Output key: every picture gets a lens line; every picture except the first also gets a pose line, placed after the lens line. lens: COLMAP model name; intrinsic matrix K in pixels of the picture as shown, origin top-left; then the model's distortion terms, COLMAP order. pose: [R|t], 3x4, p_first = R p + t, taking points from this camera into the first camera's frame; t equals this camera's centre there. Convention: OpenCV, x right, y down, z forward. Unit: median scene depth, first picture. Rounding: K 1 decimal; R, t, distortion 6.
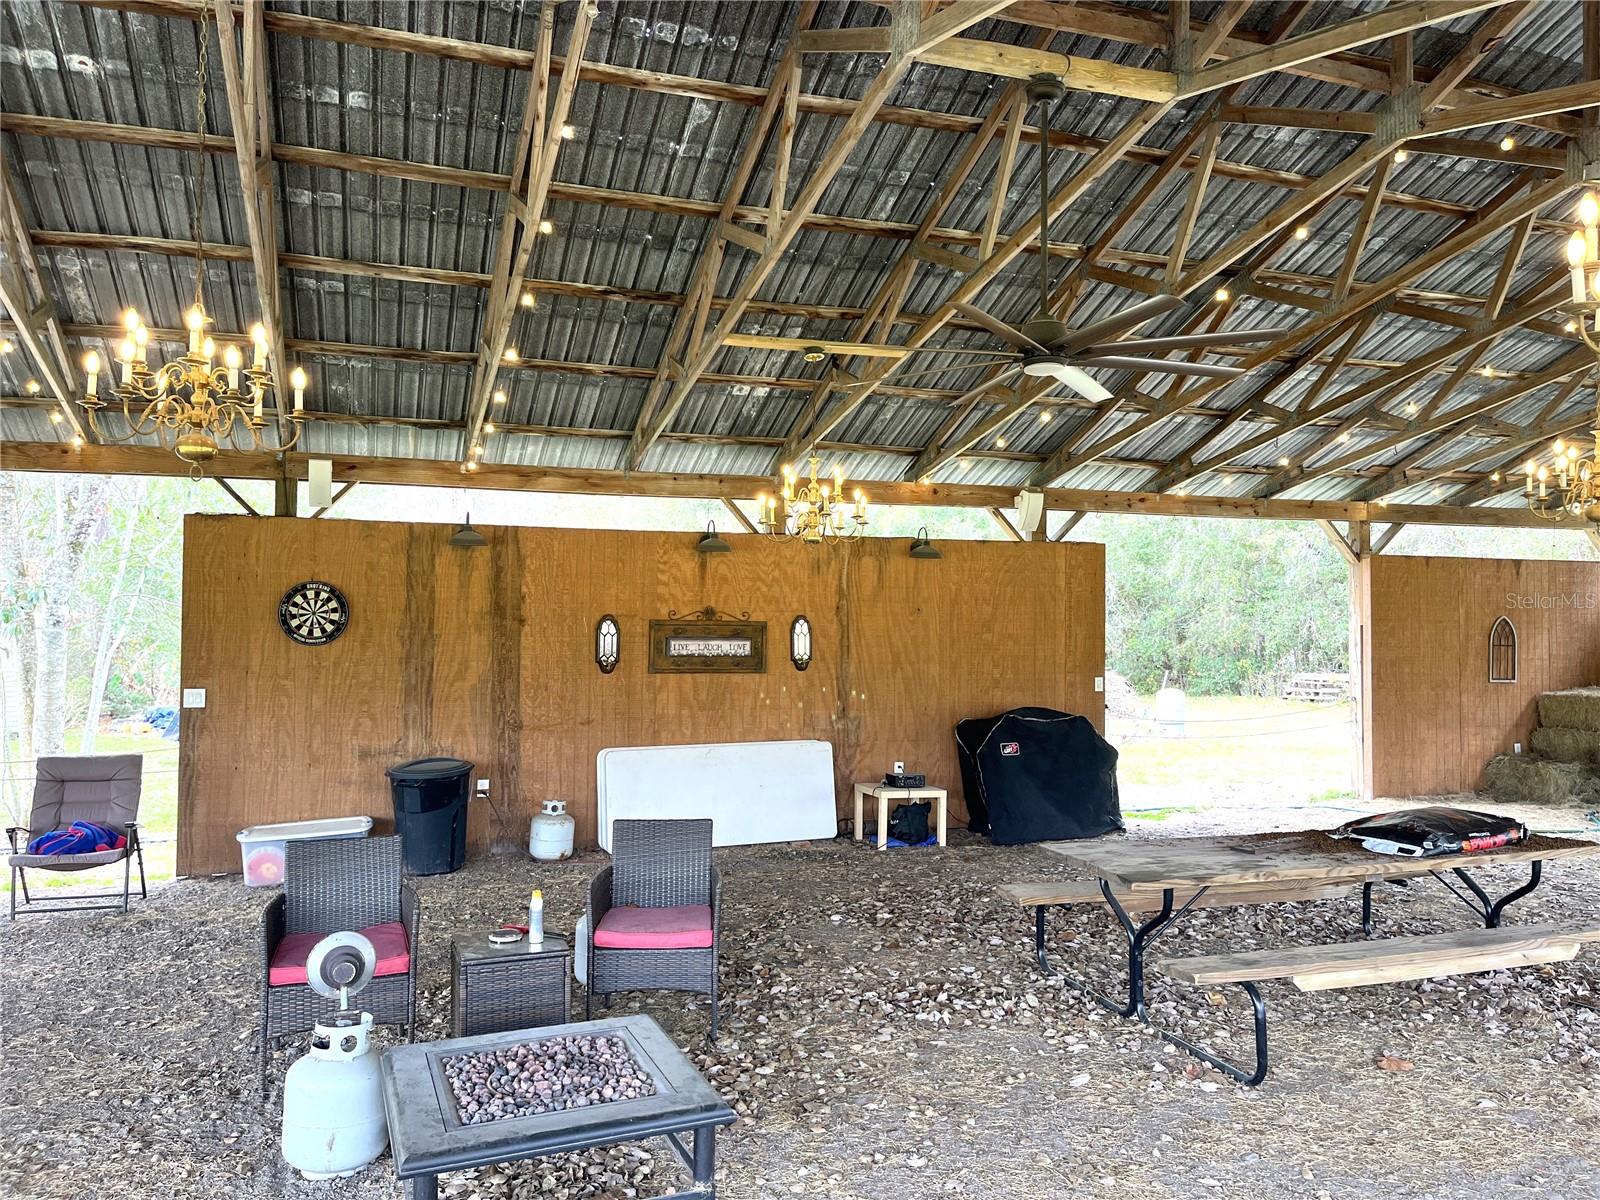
lens RADIAL K [[1204.1, 0, 800.4], [0, 1204.1, 594.9], [0, 0, 1]] dist [0.065719, -0.082884]
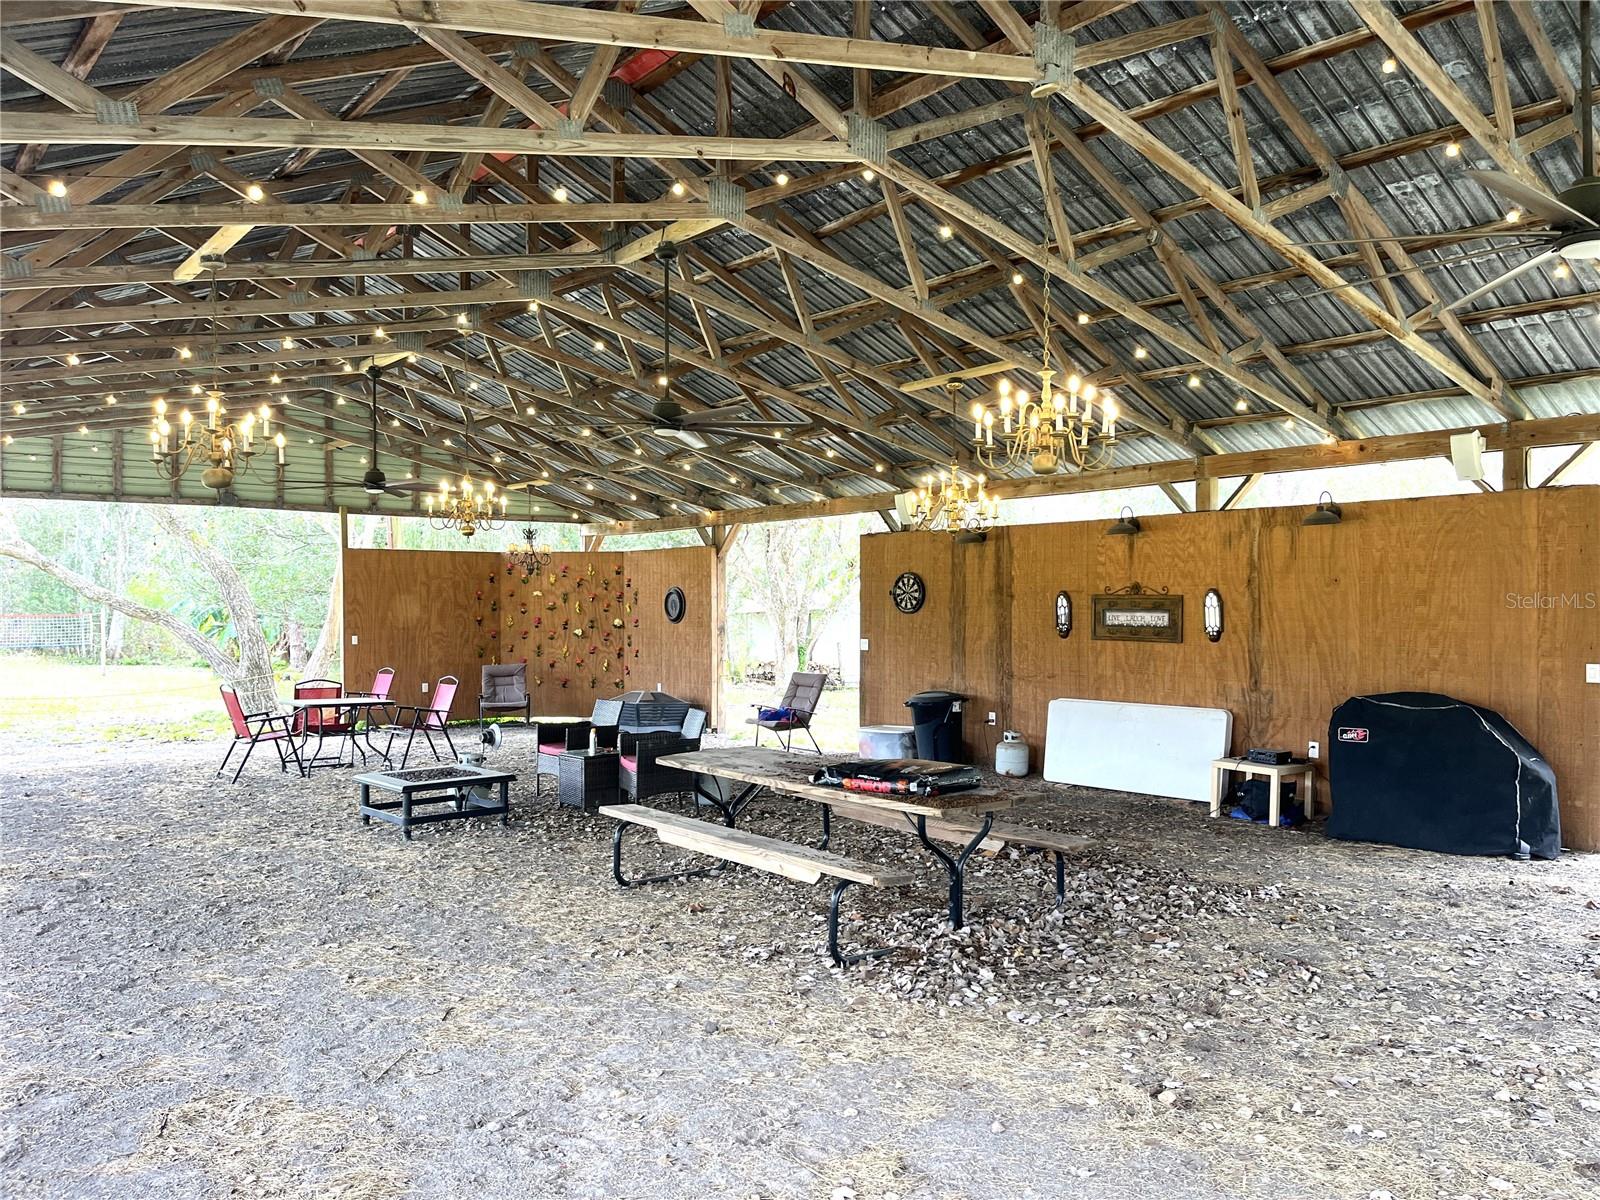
lens RADIAL K [[1204.1, 0, 803.5], [0, 1204.1, 608.6], [0, 0, 1]] dist [0.065719, -0.082884]
pose [[0.340211, 0.002129, -0.940347, 0.889412], [0.031270, 0.999419, 0.013576, 0.009202], [0.939829, -0.034023, 0.339946, 0.319597]]
